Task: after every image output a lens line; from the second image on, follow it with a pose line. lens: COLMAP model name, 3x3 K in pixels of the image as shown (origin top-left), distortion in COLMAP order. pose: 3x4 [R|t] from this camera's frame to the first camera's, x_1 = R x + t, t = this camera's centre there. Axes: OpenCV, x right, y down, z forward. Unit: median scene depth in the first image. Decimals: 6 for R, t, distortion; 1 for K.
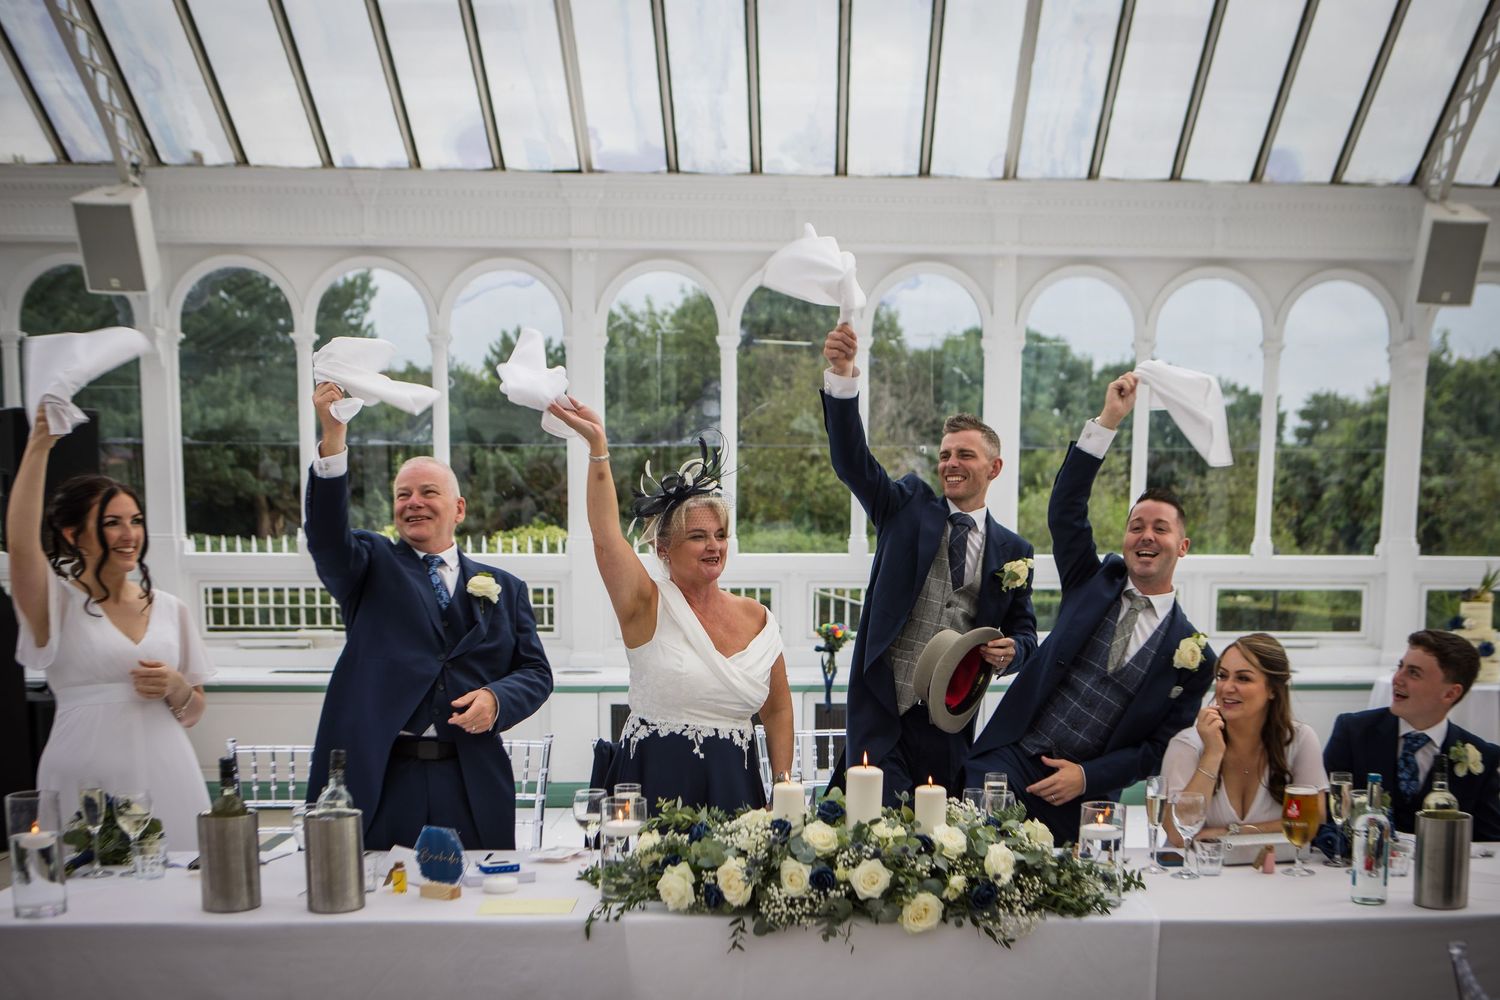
lens RADIAL K [[1986.3, 0, 750.0], [0, 1986.3, 500.0], [0, 0, 1]] dist [0.000466, 0.000173]
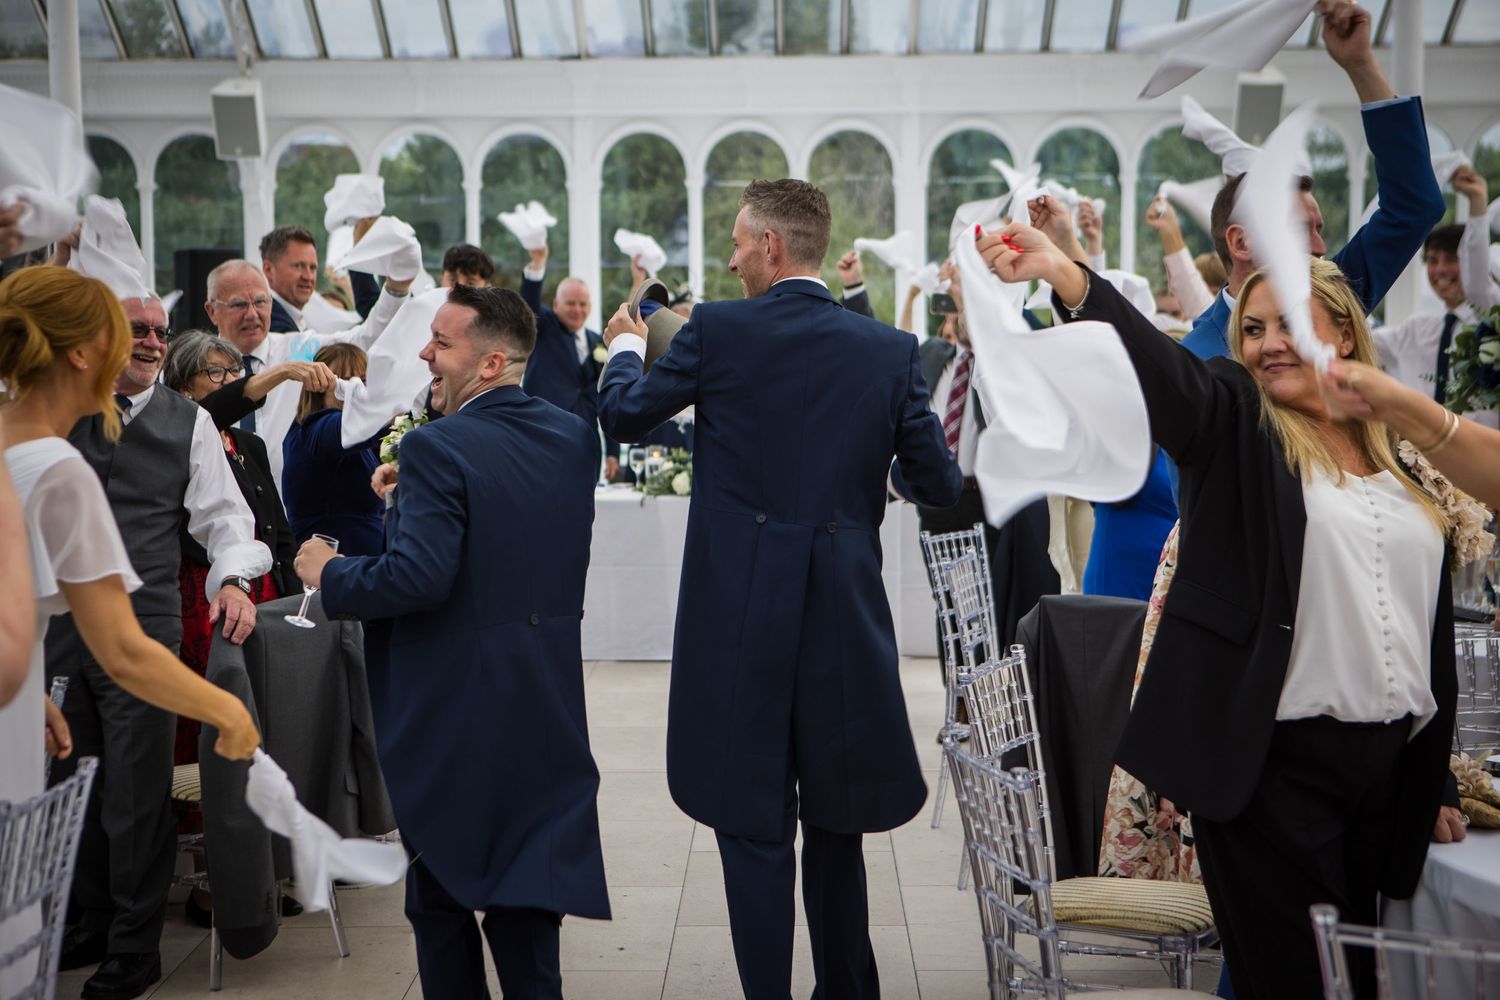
lens RADIAL K [[2603.8, 0, 750.0], [0, 2603.8, 500.0], [0, 0, 1]] dist [0.026660, 0.043622]
pose [[0.999825, -0.012910, 0.013519, -0.000037], [0.011866, 0.997139, 0.074652, -0.001213], [-0.014445, -0.074478, 0.997118, -0.745601]]
